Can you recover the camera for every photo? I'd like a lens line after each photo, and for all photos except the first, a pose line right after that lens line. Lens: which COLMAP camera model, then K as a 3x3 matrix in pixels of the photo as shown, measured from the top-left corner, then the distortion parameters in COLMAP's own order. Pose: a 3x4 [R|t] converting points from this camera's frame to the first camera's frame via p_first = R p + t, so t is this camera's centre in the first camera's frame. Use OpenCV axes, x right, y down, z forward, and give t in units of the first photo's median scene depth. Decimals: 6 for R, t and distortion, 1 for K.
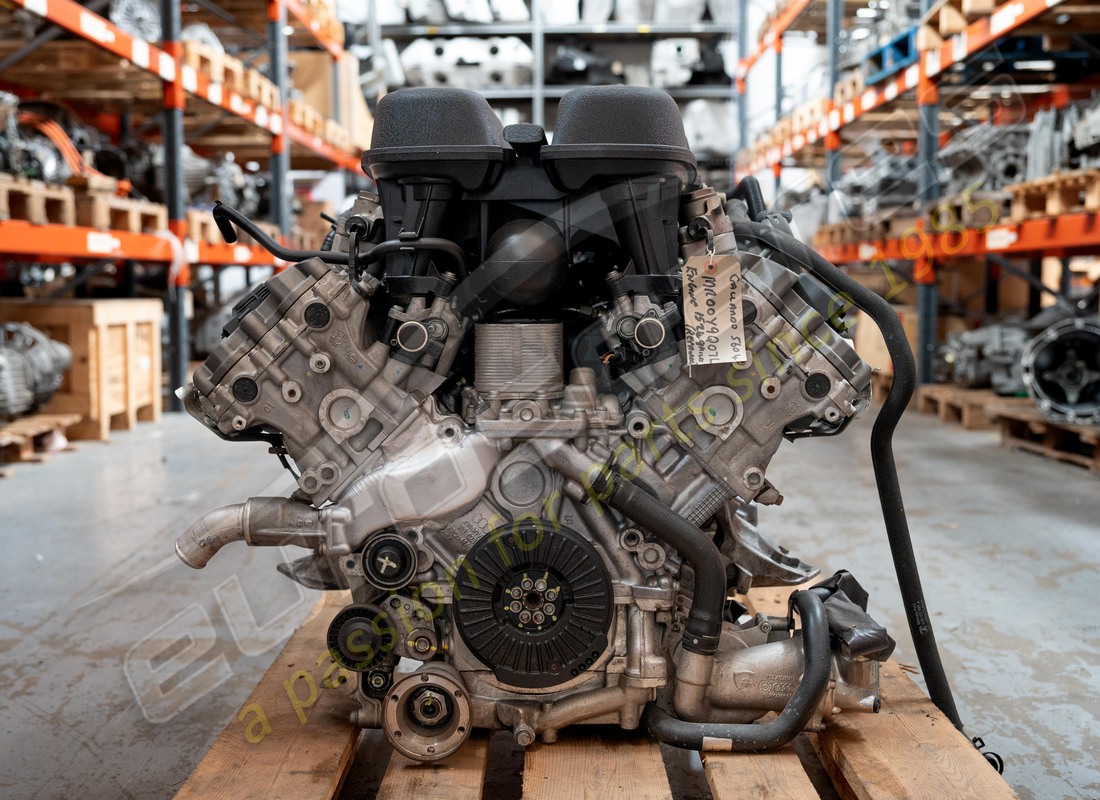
lens RADIAL K [[1313.6, 0, 550.0], [0, 1313.6, 400.0], [0, 0, 1]] dist [0.002549, 0.003292]
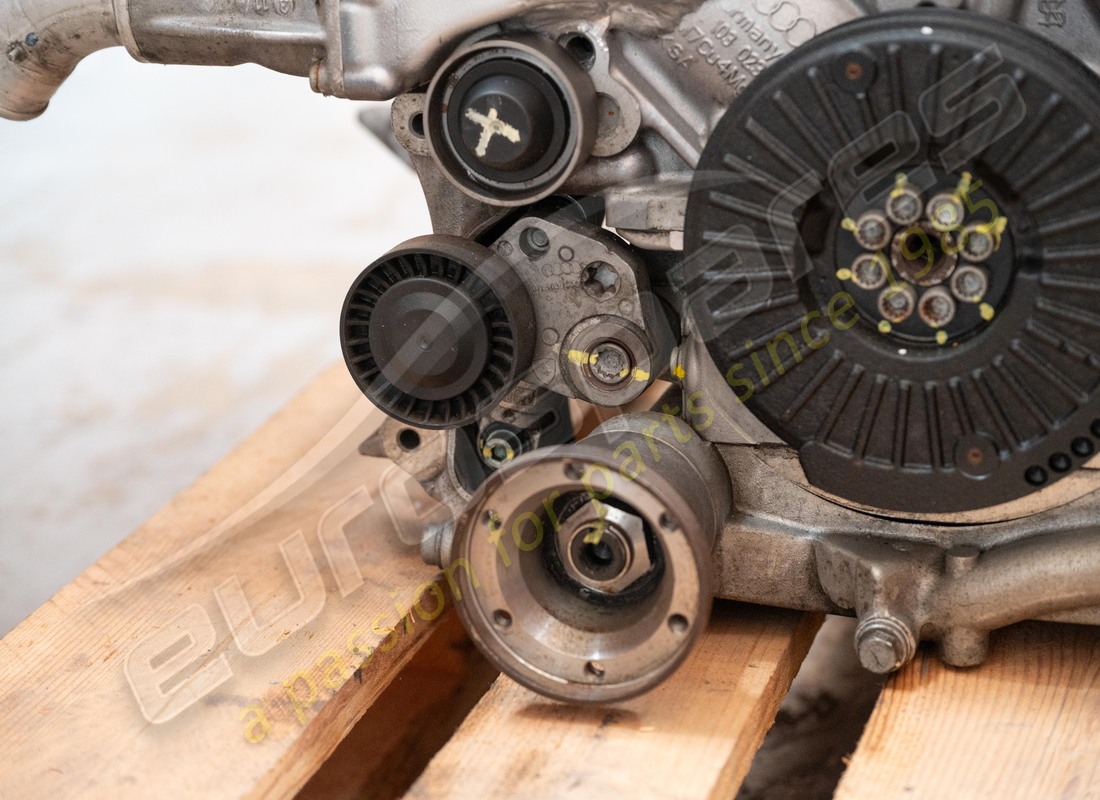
lens RADIAL K [[2724.1, 0, 550.0], [0, 2724.1, 400.0], [0, 0, 1]] dist [0.050829, 0.366127]
pose [[0.964187, 0.063815, -0.257432, 0.075546], [-0.000941, 0.971439, 0.237288, 0.024894], [0.265222, -0.228548, 0.936709, 0.322358]]
